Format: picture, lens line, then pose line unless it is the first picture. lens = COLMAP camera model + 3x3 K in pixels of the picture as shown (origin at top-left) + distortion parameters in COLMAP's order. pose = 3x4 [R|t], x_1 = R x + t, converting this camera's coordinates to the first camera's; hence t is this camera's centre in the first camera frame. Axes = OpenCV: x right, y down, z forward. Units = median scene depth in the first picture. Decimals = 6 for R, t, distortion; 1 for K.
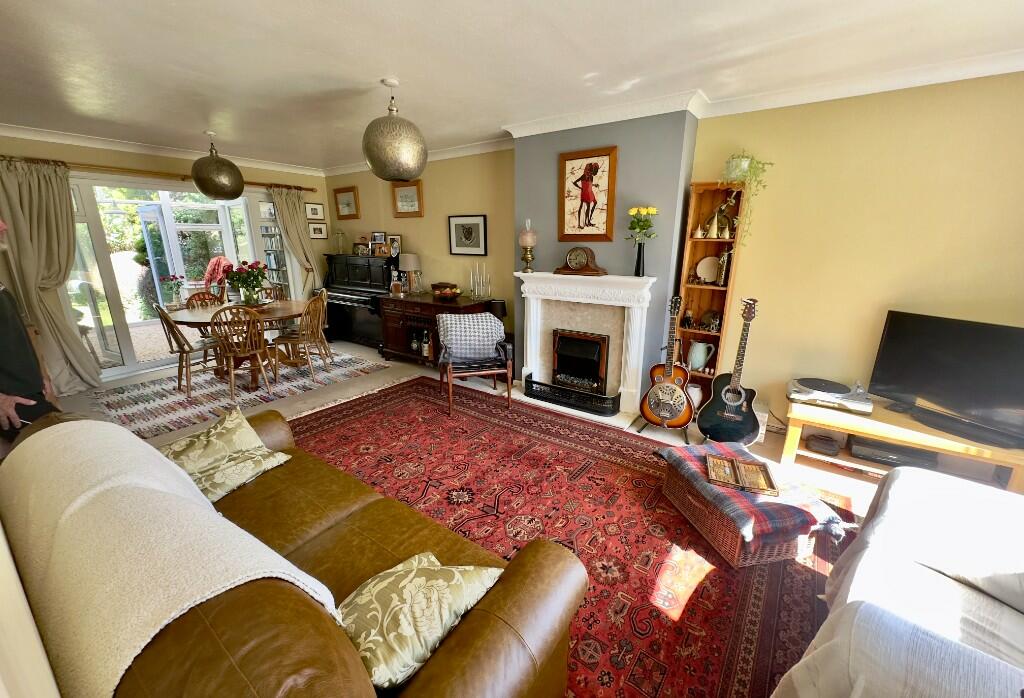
lens RADIAL K [[410.0, 0, 512.5], [0, 410.0, 349.3], [0, 0, 1]] dist [-0.000104, 0.000487]
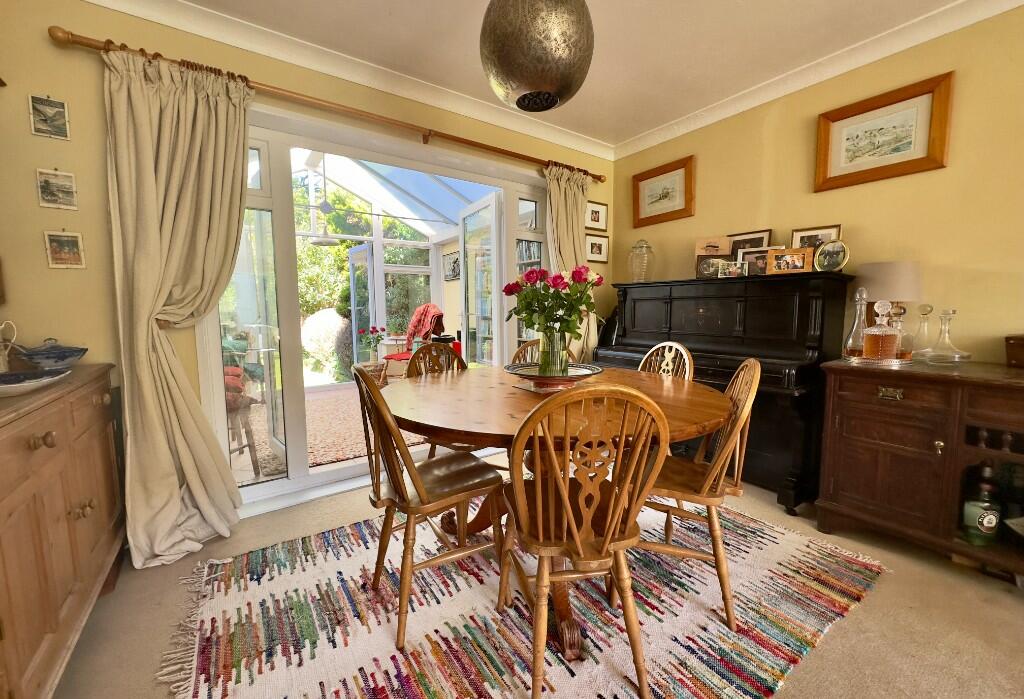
lens RADIAL K [[410.0, 0, 512.7], [0, 410.0, 348.7], [0, 0, 1]] dist [-0.000104, 0.000487]
pose [[0.944664, 0.024387, -0.327133, -0.400801], [-0.078700, 0.984957, -0.153836, -0.051354], [0.318461, 0.171069, 0.932372, 0.453388]]
